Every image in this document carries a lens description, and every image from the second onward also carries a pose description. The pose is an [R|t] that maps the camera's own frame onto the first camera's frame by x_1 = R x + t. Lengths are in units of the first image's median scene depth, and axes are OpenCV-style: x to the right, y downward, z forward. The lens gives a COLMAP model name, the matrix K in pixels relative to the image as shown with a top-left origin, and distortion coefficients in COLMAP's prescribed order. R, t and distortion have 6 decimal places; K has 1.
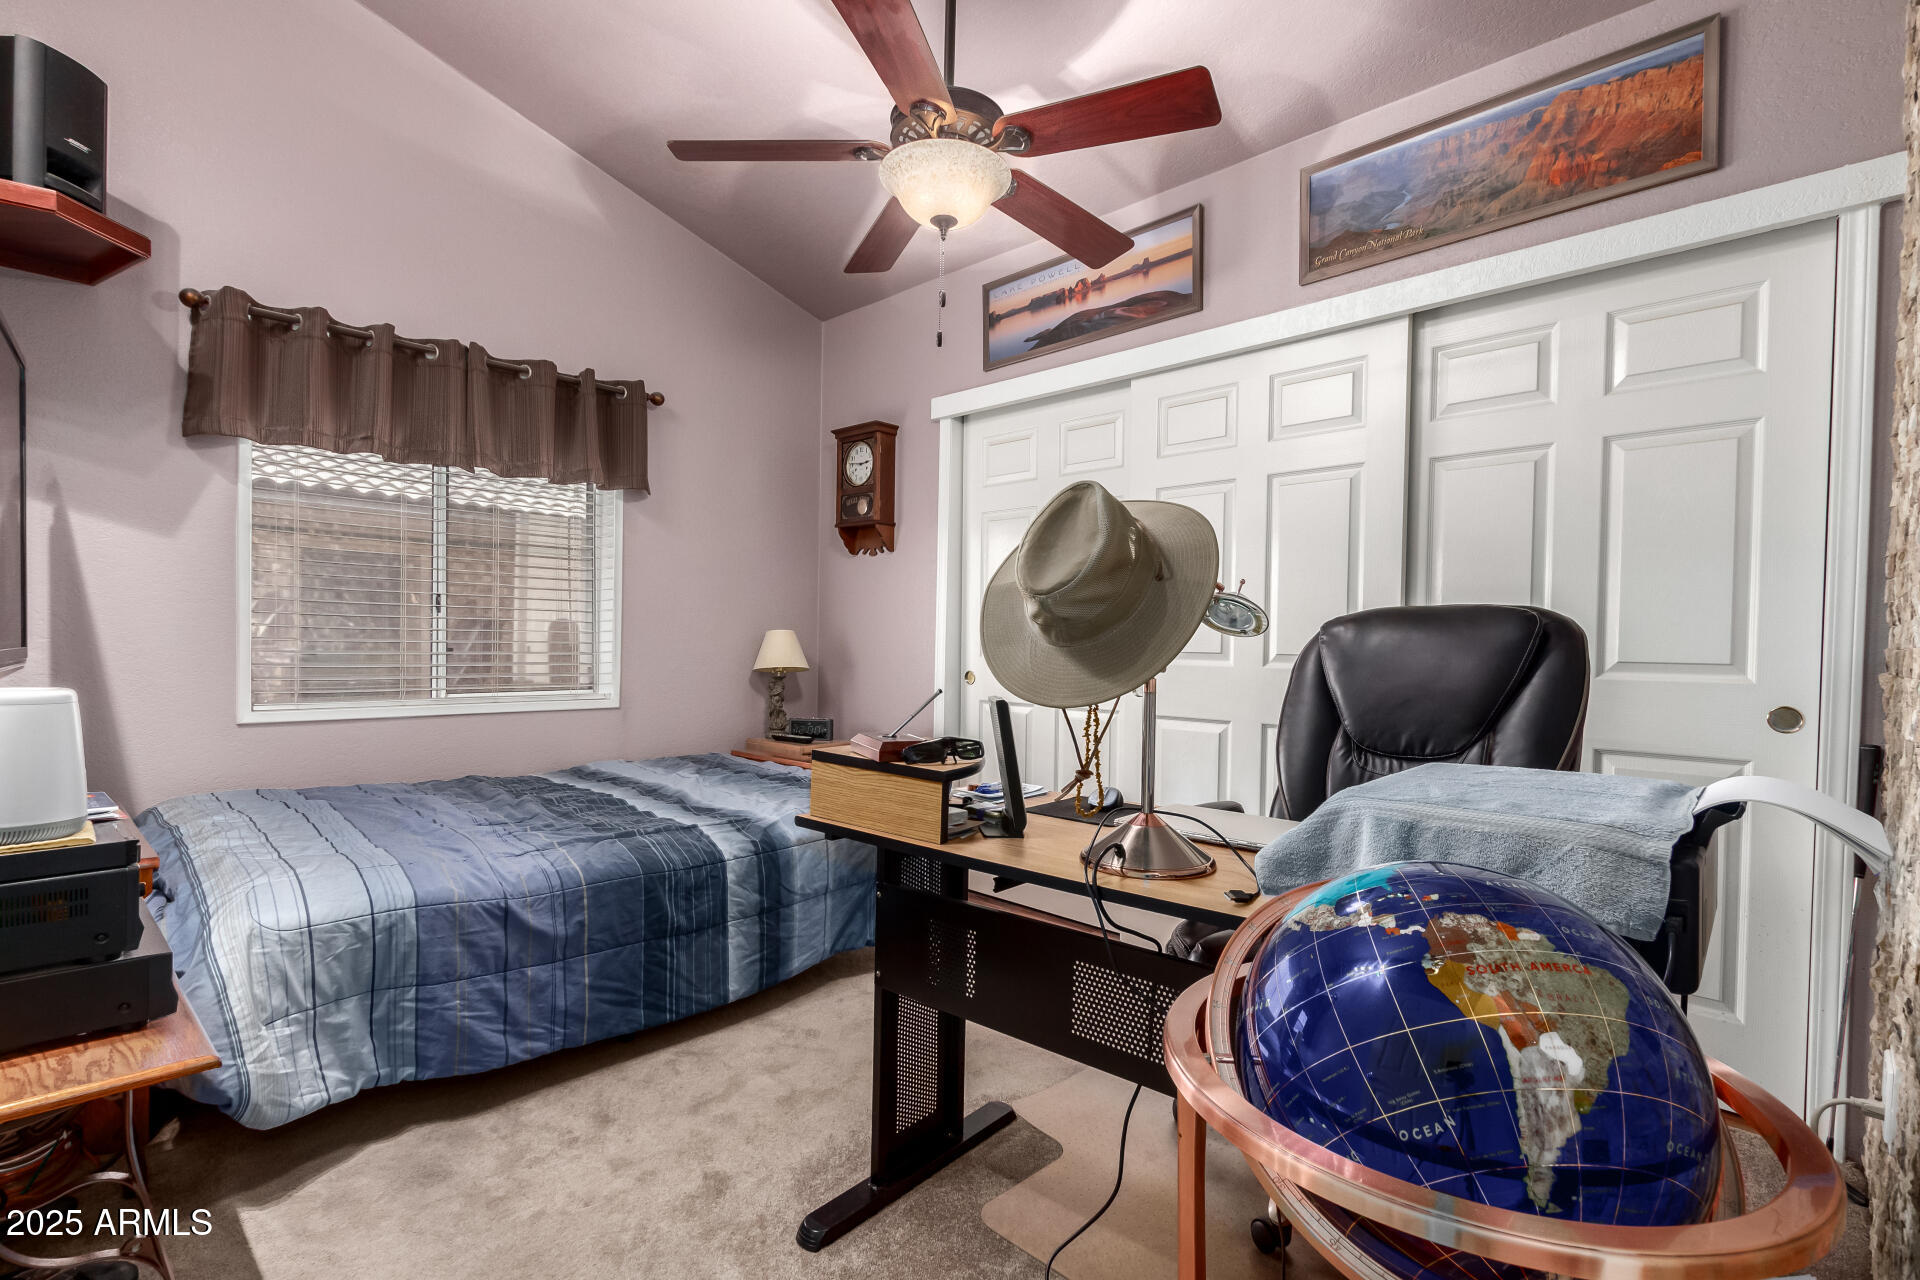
lens RADIAL K [[892.7, 0, 957.4], [0, 892.7, 641.4], [0, 0, 1]] dist [-0.001947, -0.000655]
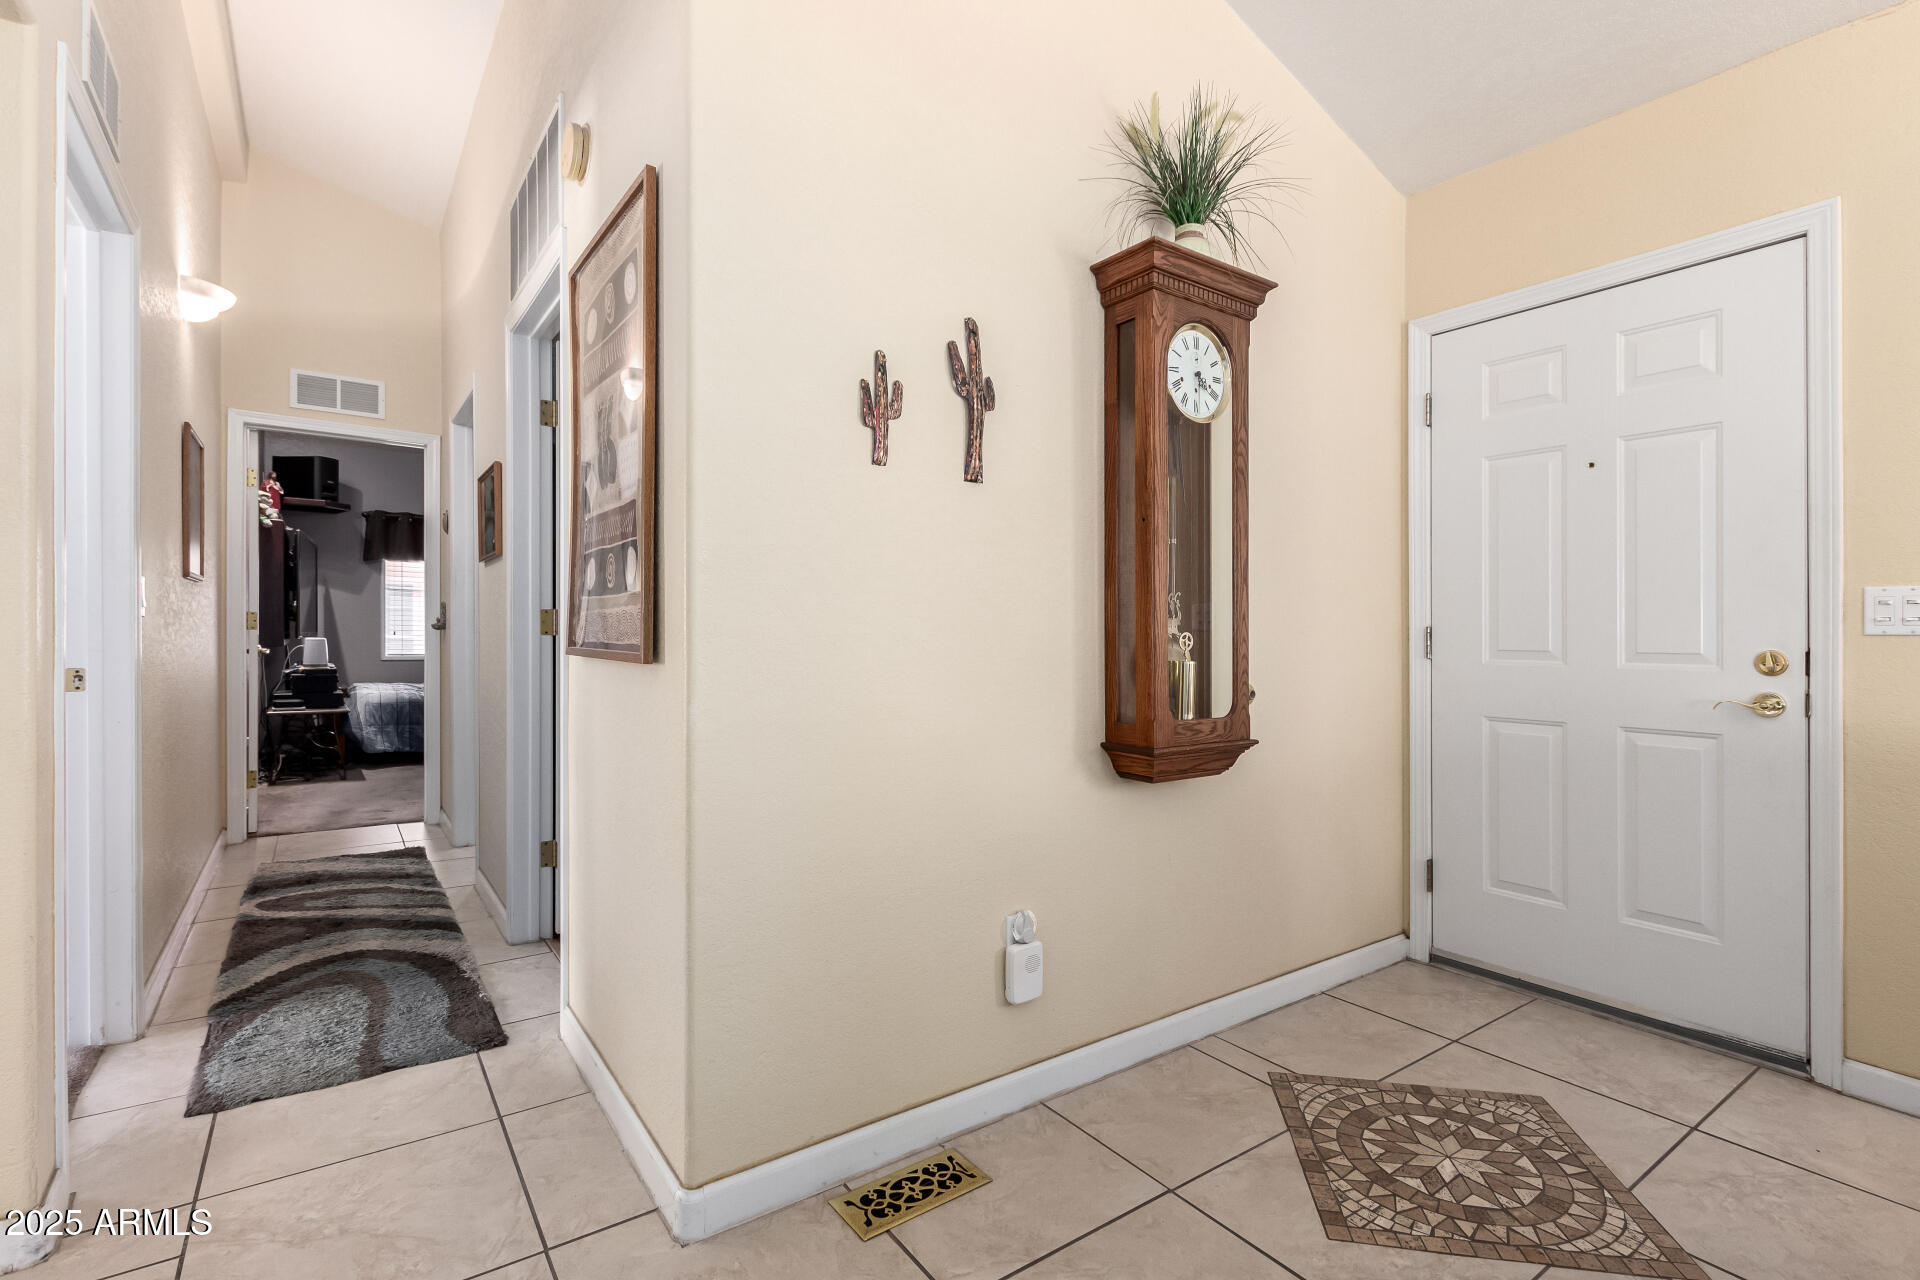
lens RADIAL K [[892.7, 0, 961.3], [0, 892.7, 641.0], [0, 0, 1]] dist [-0.001947, -0.000655]
pose [[0.983082, -0.001518, -0.183162, 1.805834], [-0.000096, 0.999961, -0.008801, 0.066896], [0.183168, 0.008669, 0.983043, -1.716696]]
